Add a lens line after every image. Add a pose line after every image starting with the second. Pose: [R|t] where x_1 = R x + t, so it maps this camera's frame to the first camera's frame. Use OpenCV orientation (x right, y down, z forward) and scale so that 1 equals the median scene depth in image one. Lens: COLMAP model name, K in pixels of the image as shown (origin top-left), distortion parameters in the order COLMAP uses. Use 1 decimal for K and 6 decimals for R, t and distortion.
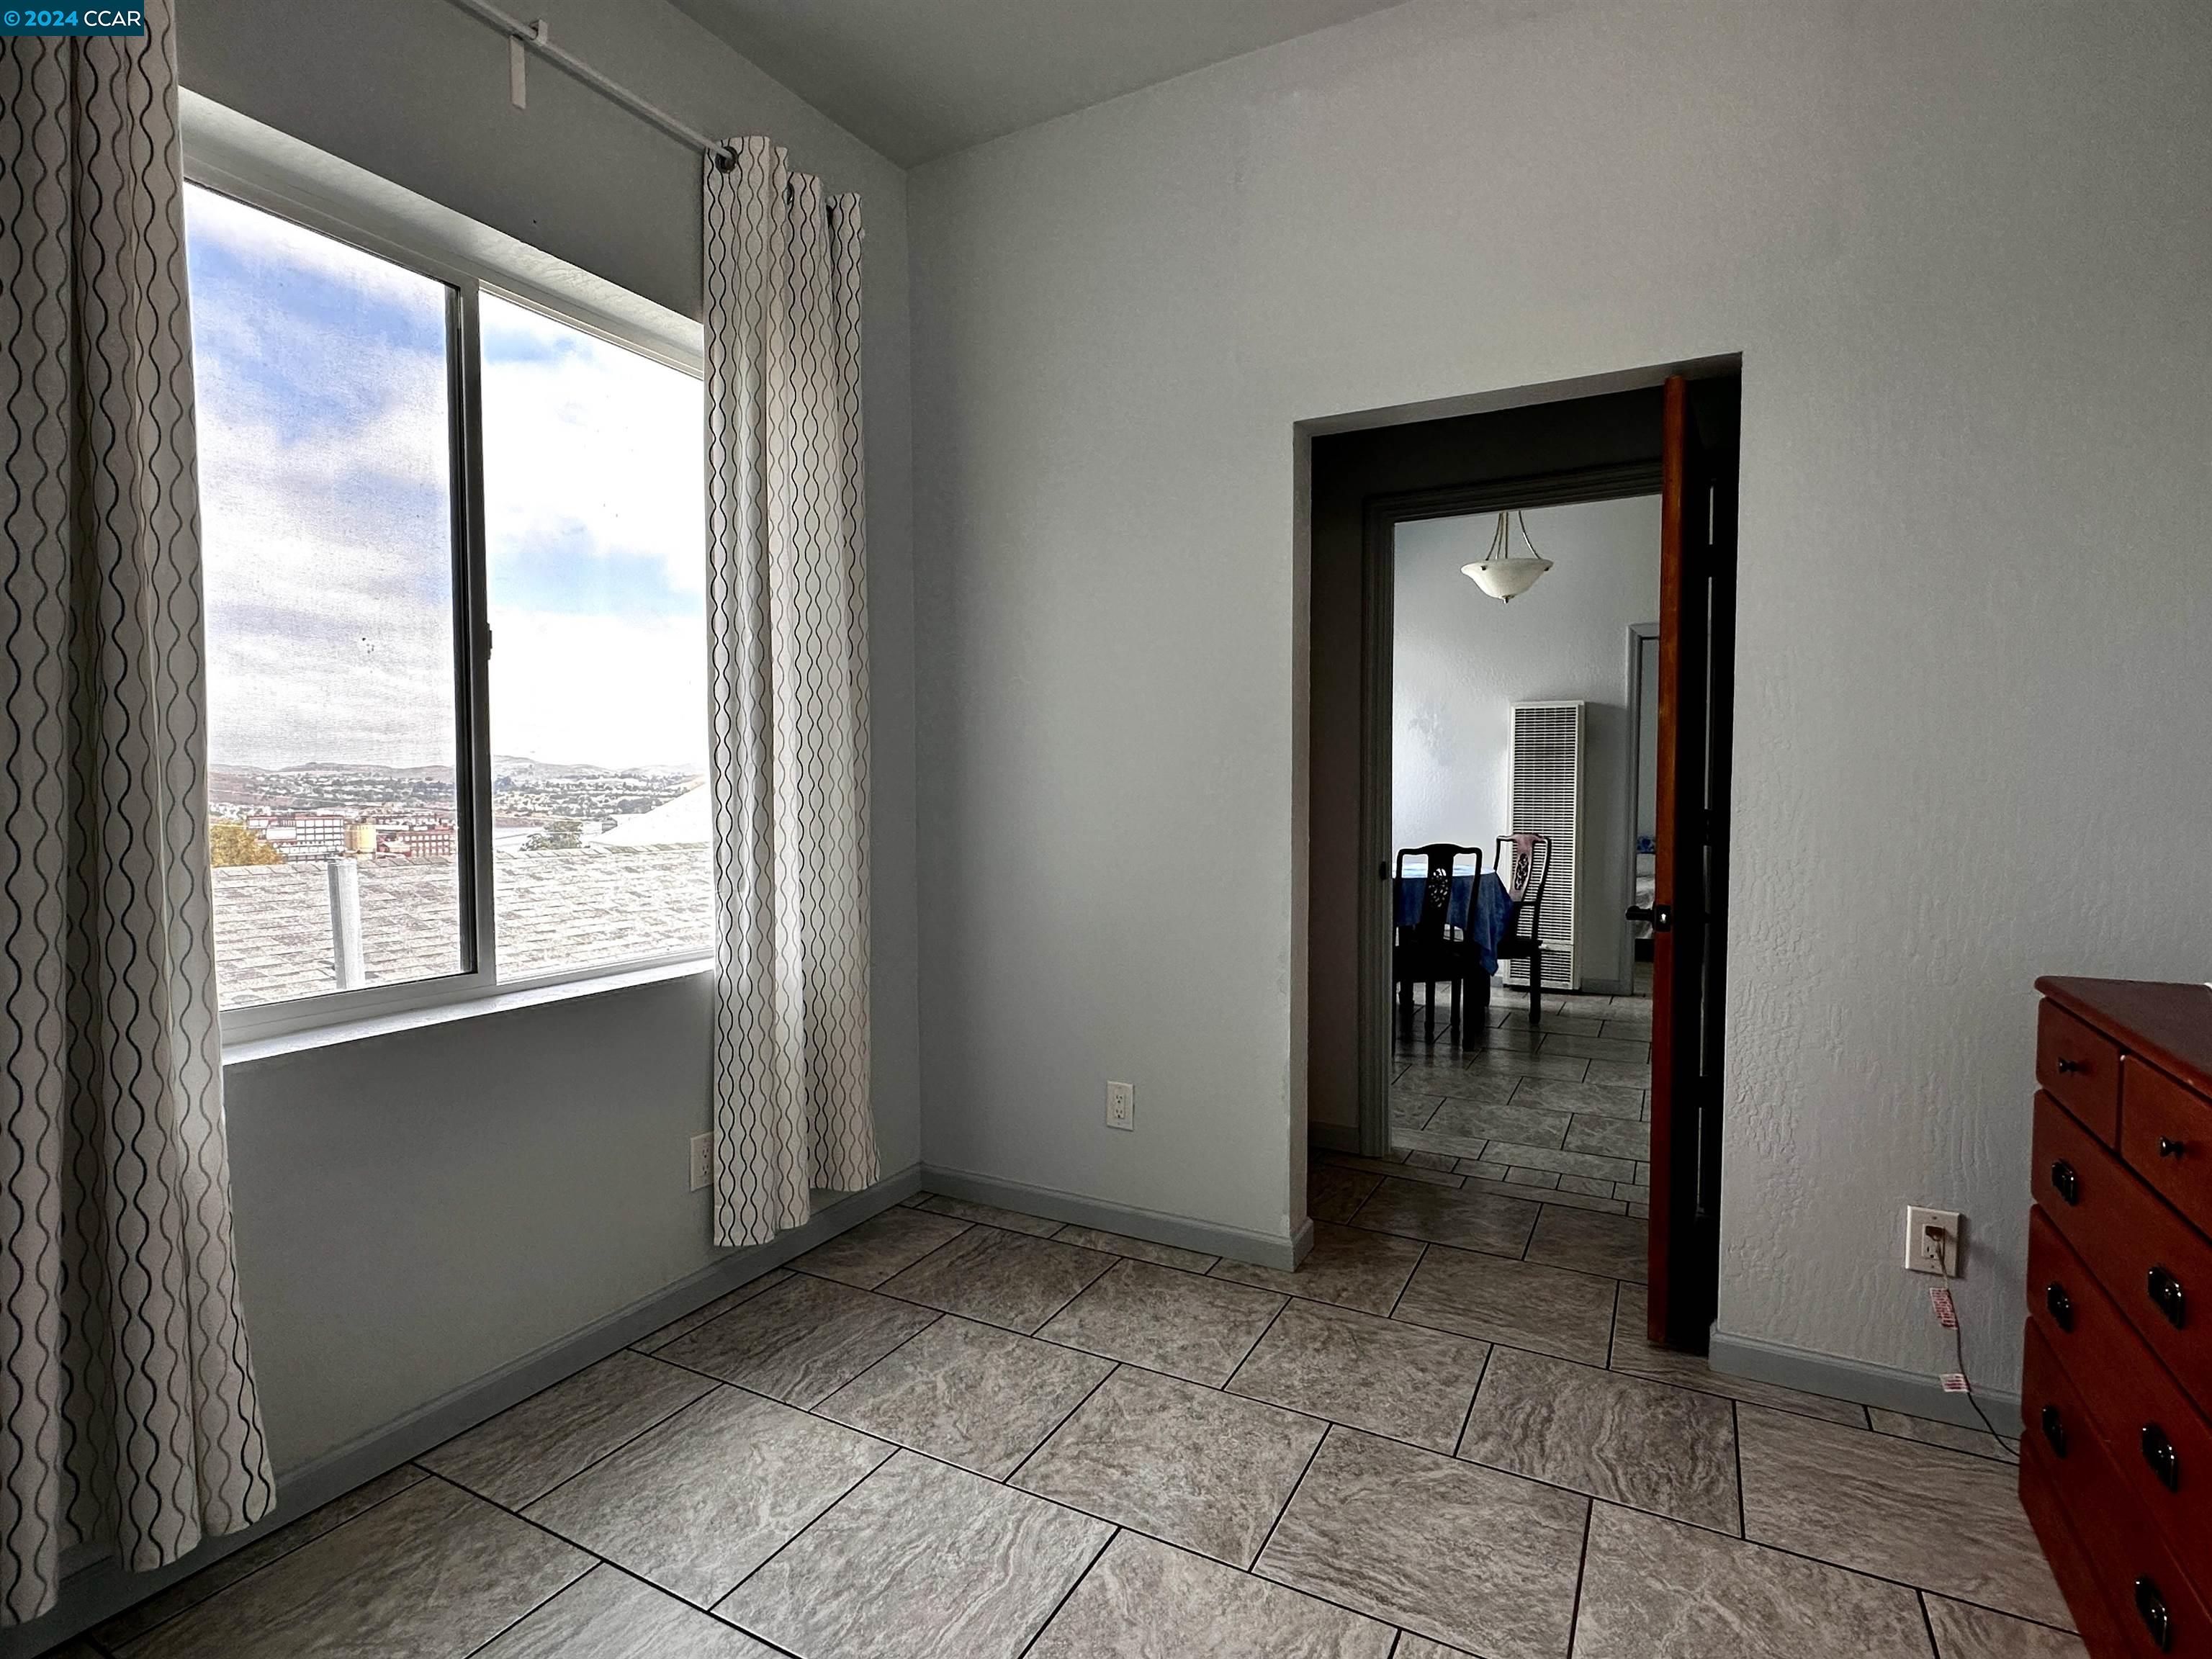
lens RADIAL K [[1074.5, 0, 1111.8], [0, 1074.5, 833.3], [0, 0, 1]] dist [-0.003942, 0.001858]
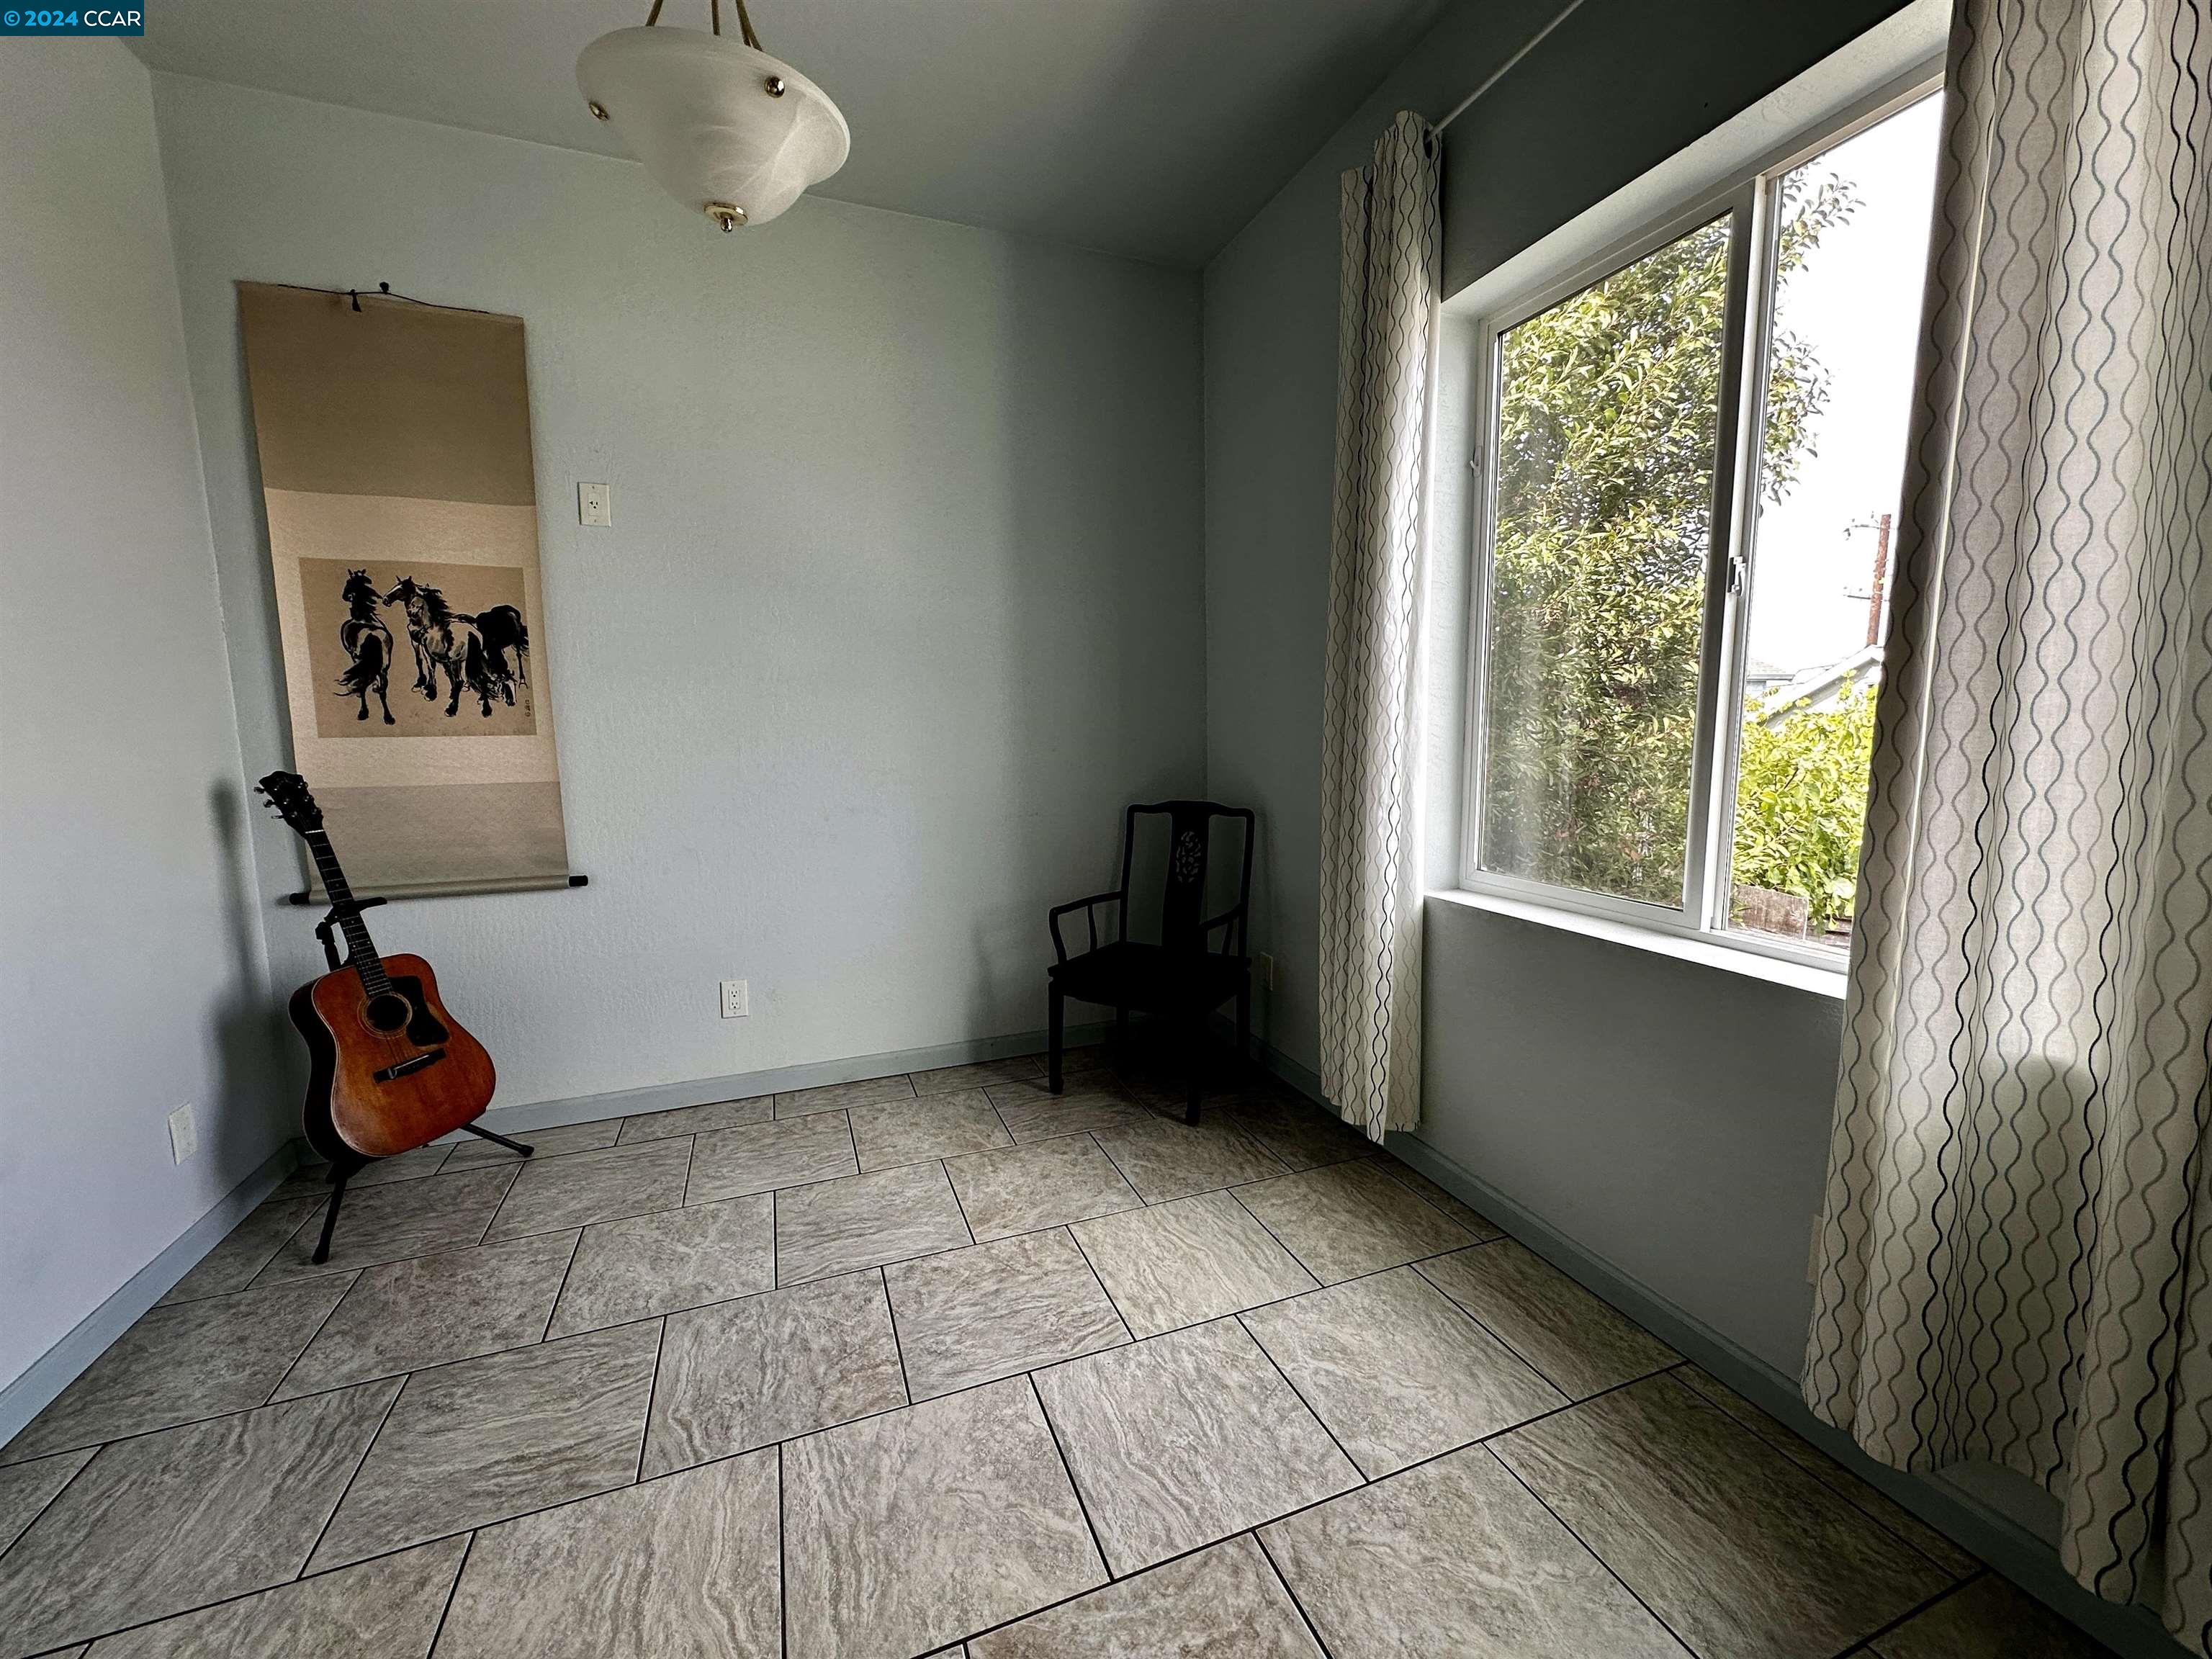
lens RADIAL K [[883.6, 0, 1098.0], [0, 883.6, 830.6], [0, 0, 1]] dist [-0.002207, 0.000112]
pose [[-0.662203, 0.105890, -0.741805, 0.592647], [-0.017352, 0.987532, 0.156456, -0.101880], [0.749123, 0.116478, -0.652110, 1.671419]]
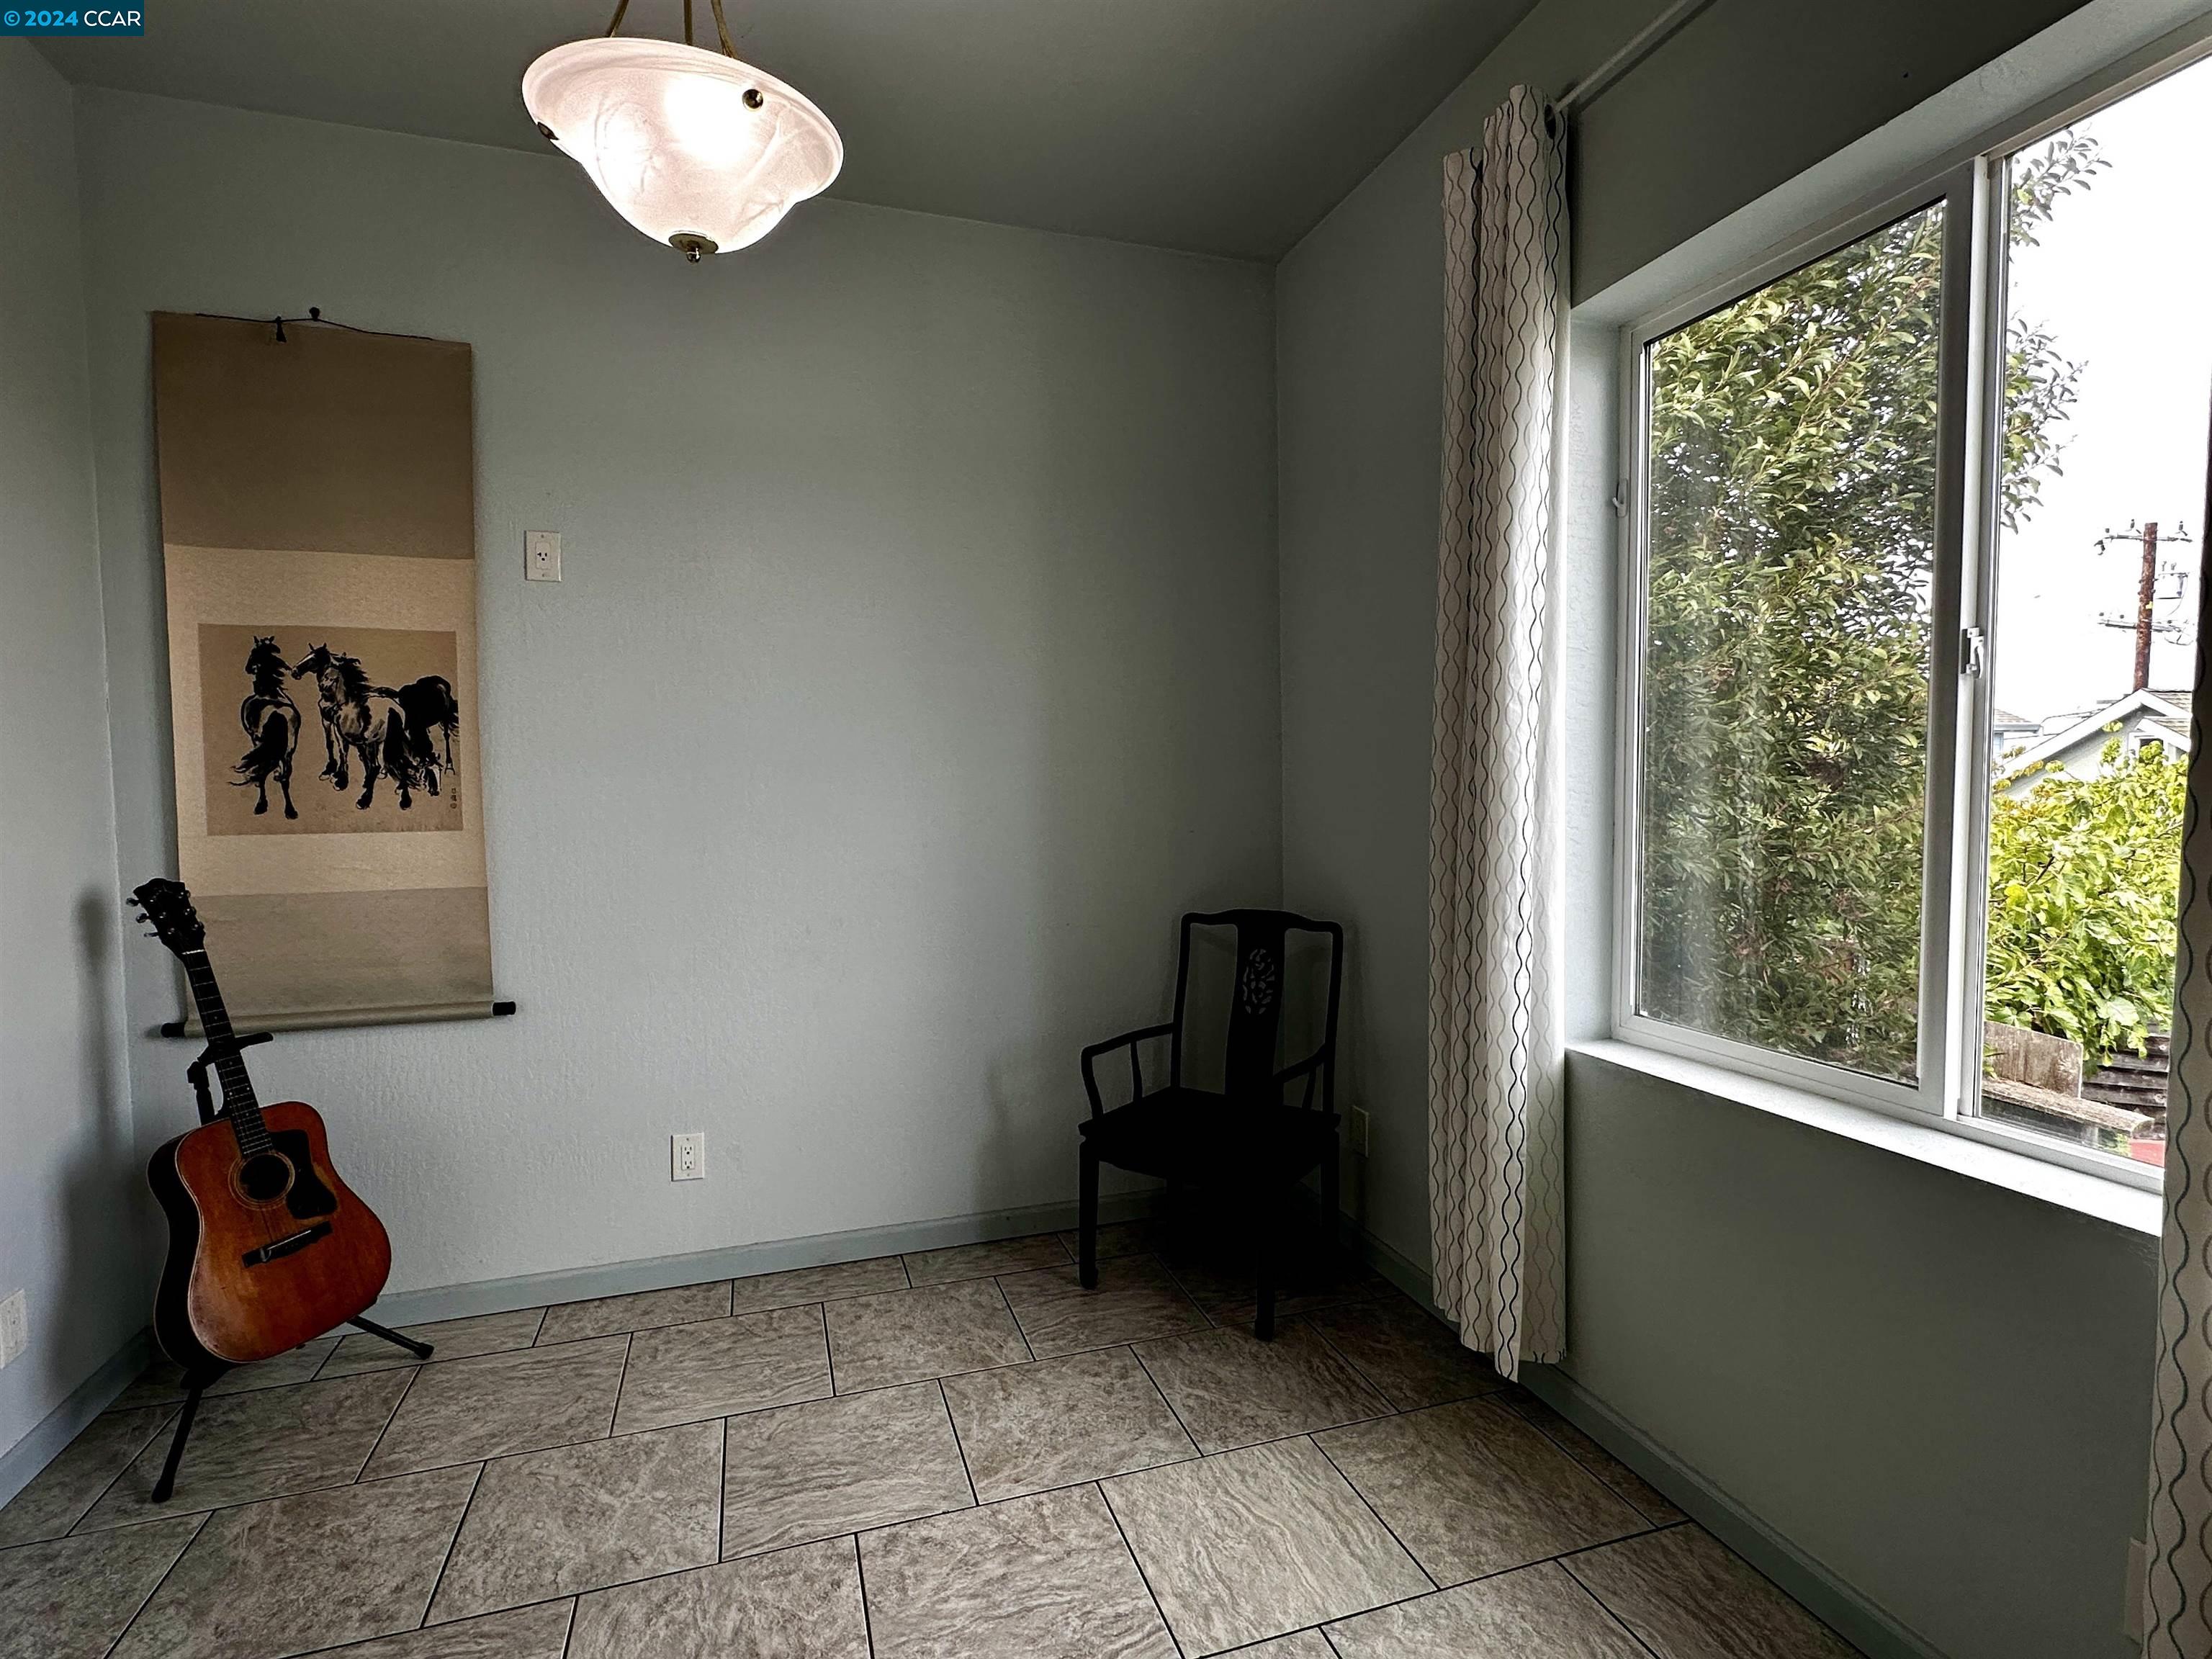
lens RADIAL K [[1074.5, 0, 1097.8], [0, 1074.5, 817.2], [0, 0, 1]] dist [-0.003942, 0.001858]
pose [[-0.700814, 0.051212, -0.711503, 0.536550], [-0.017145, 0.995922, 0.088572, -0.184033], [0.713138, 0.074271, -0.697078, 1.641010]]
